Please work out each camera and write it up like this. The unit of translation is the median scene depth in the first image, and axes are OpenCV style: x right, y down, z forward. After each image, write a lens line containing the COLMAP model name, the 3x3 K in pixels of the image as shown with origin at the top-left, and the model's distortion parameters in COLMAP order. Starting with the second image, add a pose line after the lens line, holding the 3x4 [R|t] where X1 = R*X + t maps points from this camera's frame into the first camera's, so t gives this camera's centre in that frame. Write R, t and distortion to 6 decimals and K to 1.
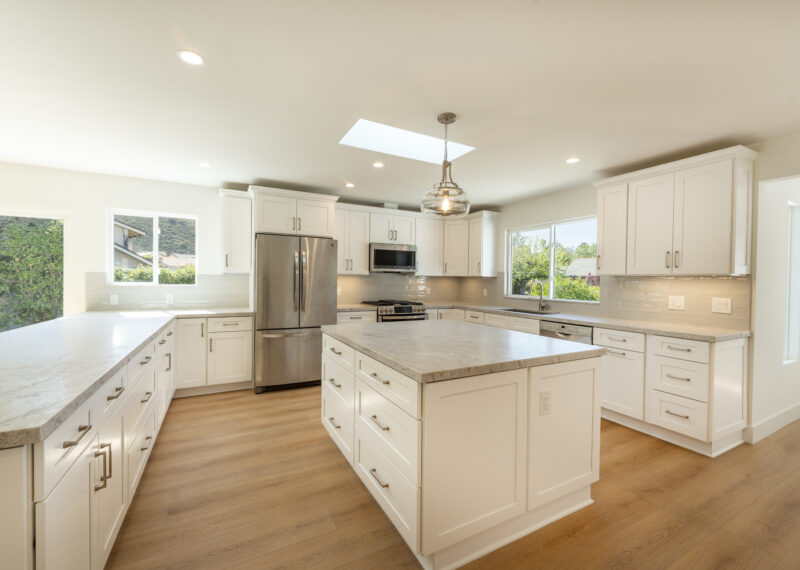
lens RADIAL K [[337.9, 0, 401.4], [0, 337.9, 286.8], [0, 0, 1]] dist [-0.000644, -0.000111]
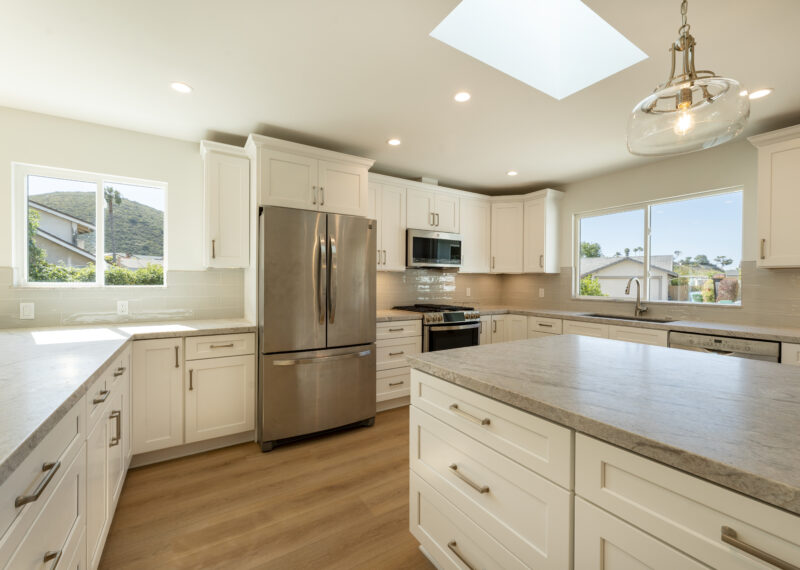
lens RADIAL K [[337.5, 0, 401.8], [0, 337.5, 285.4], [0, 0, 1]] dist [-0.000540, -0.000353]
pose [[0.997030, -0.007719, 0.076627, -0.199153], [0.008326, 0.999936, -0.007604, 0.002741], [-0.076564, 0.008220, 0.997031, 0.310387]]
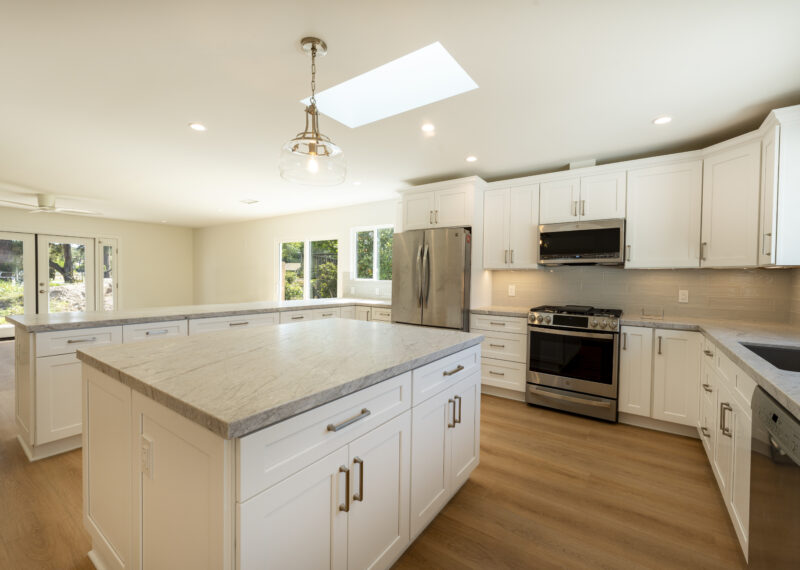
lens RADIAL K [[338.9, 0, 402.5], [0, 338.9, 287.1], [0, 0, 1]] dist [-0.000990, -0.000229]
pose [[0.453672, 0.017658, -0.890994, 0.521749], [-0.025607, 0.999649, 0.006773, 0.008148], [0.890801, 0.019743, 0.453965, 0.498788]]
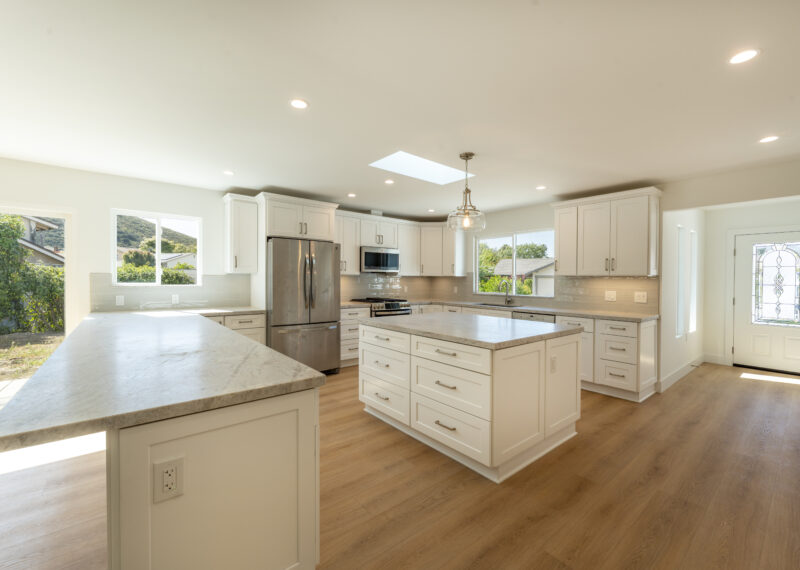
lens RADIAL K [[337.5, 0, 401.8], [0, 337.5, 285.4], [0, 0, 1]] dist [-0.000540, -0.000353]
pose [[0.980333, -0.006233, 0.197252, -0.220099], [0.006415, 0.999979, -0.000282, -0.000071], [-0.197246, 0.001542, 0.980353, -0.131703]]
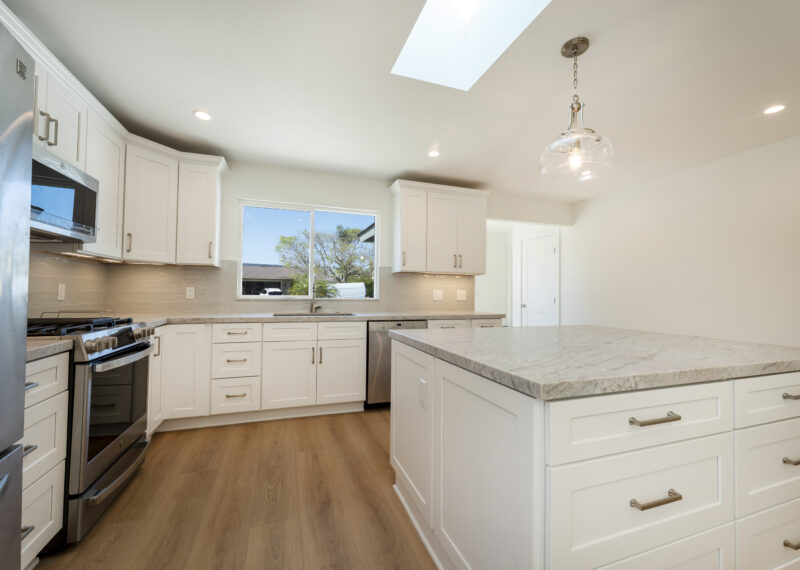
lens RADIAL K [[337.5, 0, 401.8], [0, 337.5, 285.4], [0, 0, 1]] dist [-0.000540, -0.000353]
pose [[0.150846, 0.011027, 0.988496, -0.387109], [0.010233, 0.999867, -0.012716, 0.020216], [-0.988504, 0.012034, 0.150713, 0.749792]]
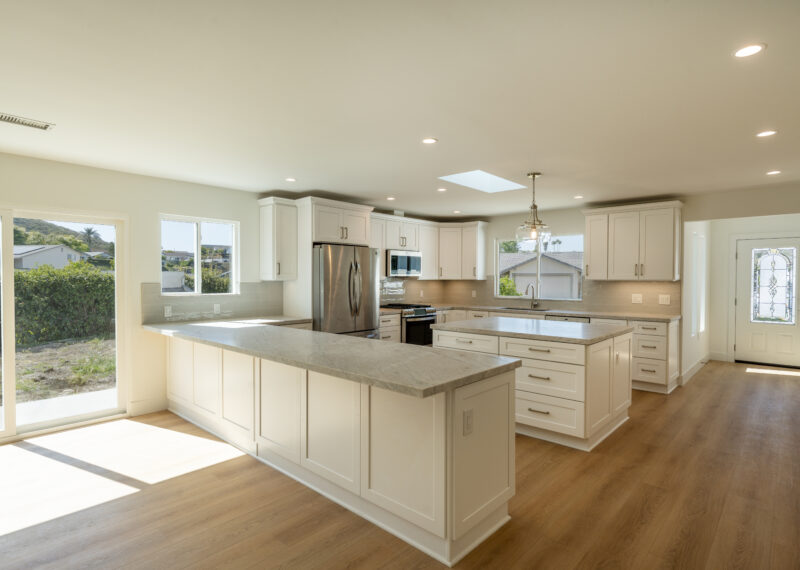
lens RADIAL K [[425.1, 0, 399.8], [0, 425.1, 289.9], [0, 0, 1]] dist [-0.001899, 0.000186]
pose [[0.944421, -0.019011, 0.328187, -0.595525], [0.016314, 0.999807, 0.010968, -0.022083], [-0.328332, -0.005005, 0.944549, -0.310966]]
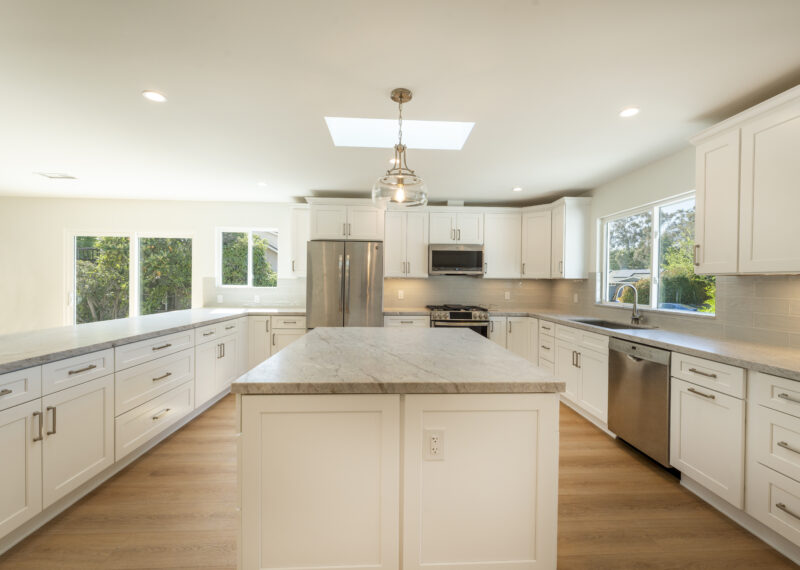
lens RADIAL K [[338.9, 0, 402.5], [0, 338.9, 287.1], [0, 0, 1]] dist [-0.000990, -0.000229]
pose [[0.904968, 0.002798, -0.425471, 0.300045], [-0.007650, 0.999924, -0.009696, 0.001484], [0.425412, 0.012029, 0.904920, 0.127821]]
